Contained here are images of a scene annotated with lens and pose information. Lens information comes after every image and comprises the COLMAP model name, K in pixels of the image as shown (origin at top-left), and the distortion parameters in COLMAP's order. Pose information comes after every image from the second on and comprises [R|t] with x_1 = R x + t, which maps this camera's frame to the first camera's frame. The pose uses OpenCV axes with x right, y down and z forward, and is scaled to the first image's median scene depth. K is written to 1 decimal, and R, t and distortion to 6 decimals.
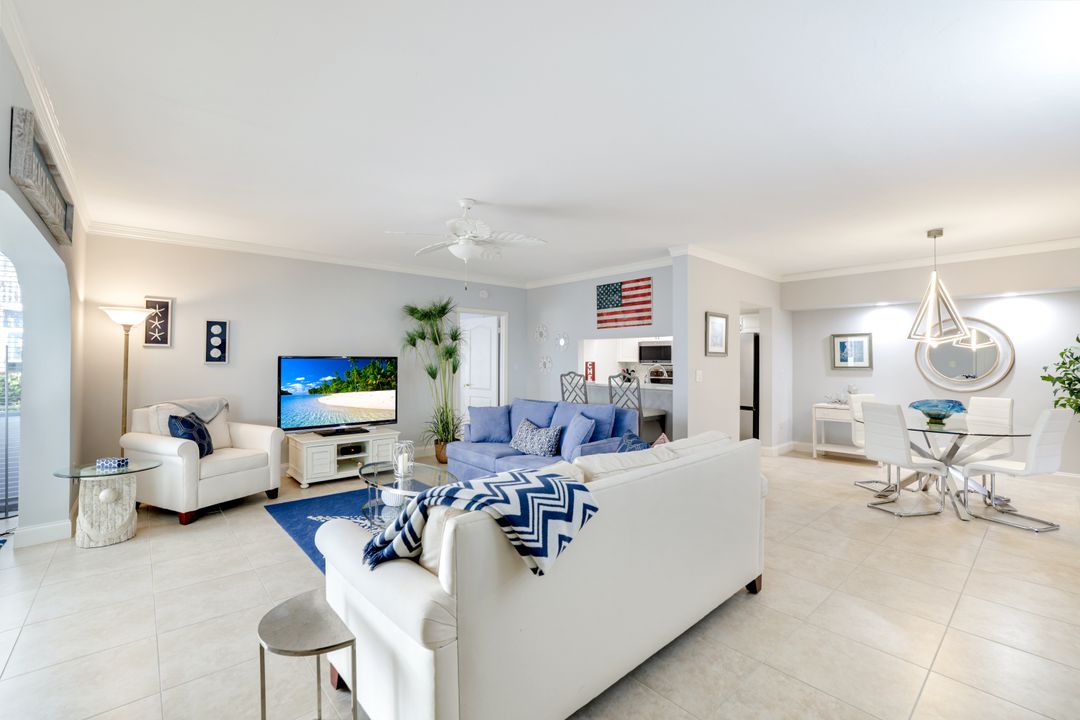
lens RADIAL K [[465.2, 0, 539.3], [0, 465.2, 359.0], [0, 0, 1]] dist [-0.033469, 0.000921]
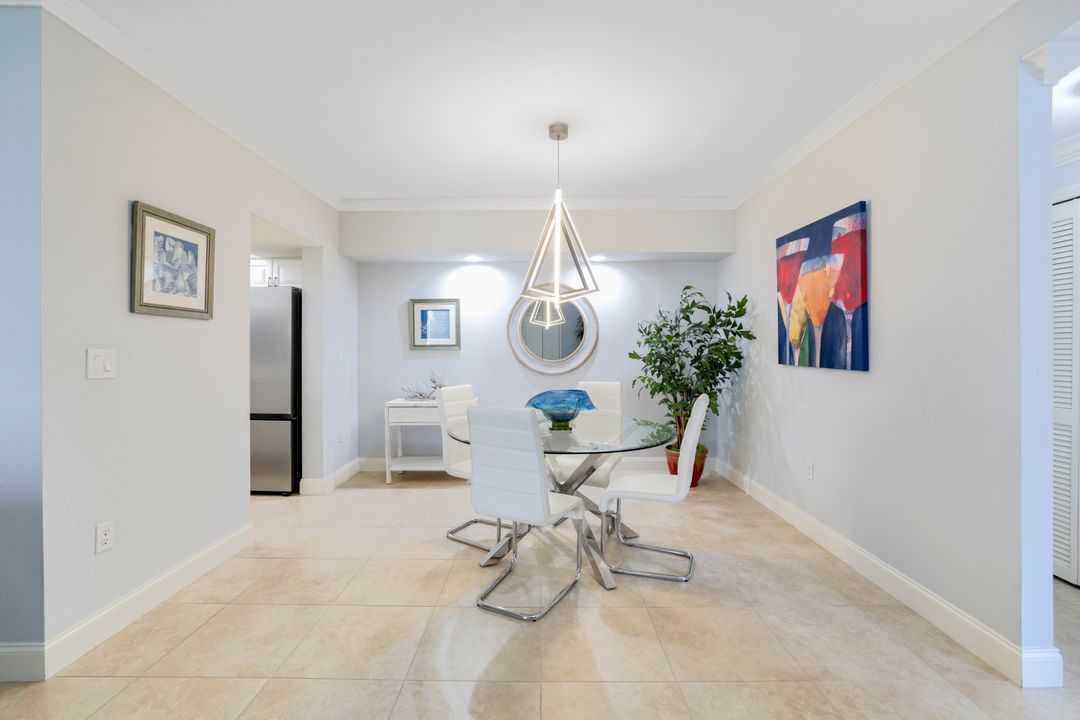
lens RADIAL K [[465.2, 0, 536.9], [0, 465.2, 343.7], [0, 0, 1]] dist [-0.033469, 0.000921]
pose [[0.671319, 0.003628, 0.741159, 0.256876], [-0.000320, 0.999989, -0.004605, 0.018602], [-0.741168, 0.002854, 0.671313, 0.405720]]
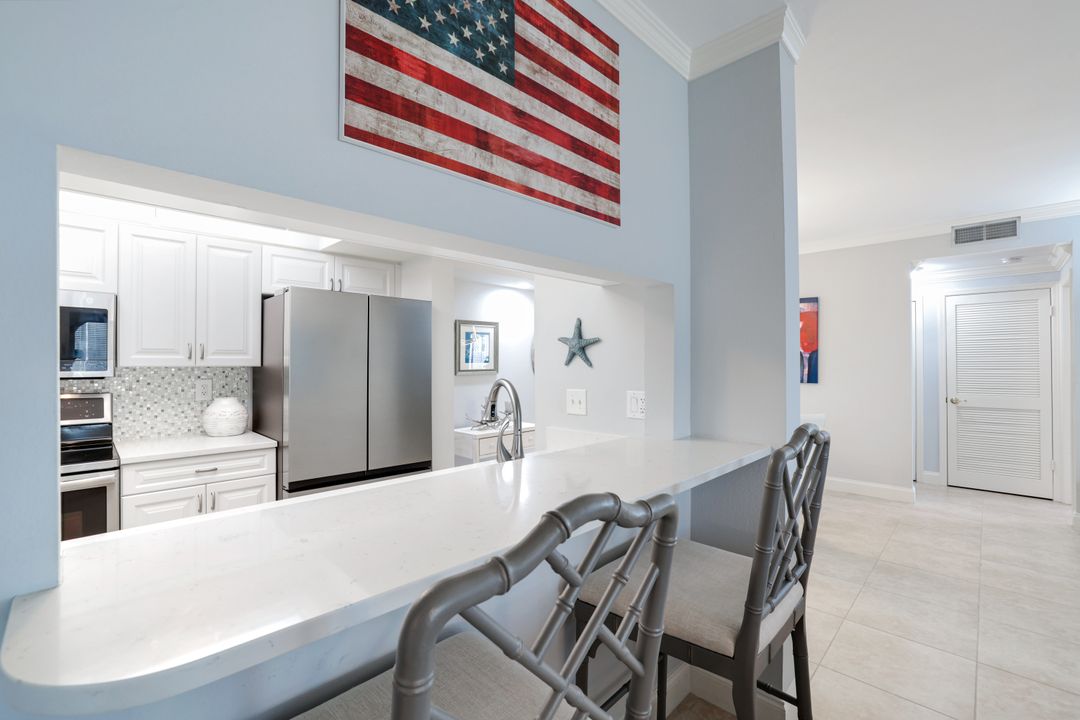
lens RADIAL K [[465.2, 0, 541.5], [0, 465.2, 355.4], [0, 0, 1]] dist [-0.033469, 0.000921]
pose [[-0.059399, 0.007184, 0.998208, -0.012216], [-0.003673, 0.999966, -0.007416, 0.000613], [-0.998228, -0.004107, -0.059371, 0.975208]]
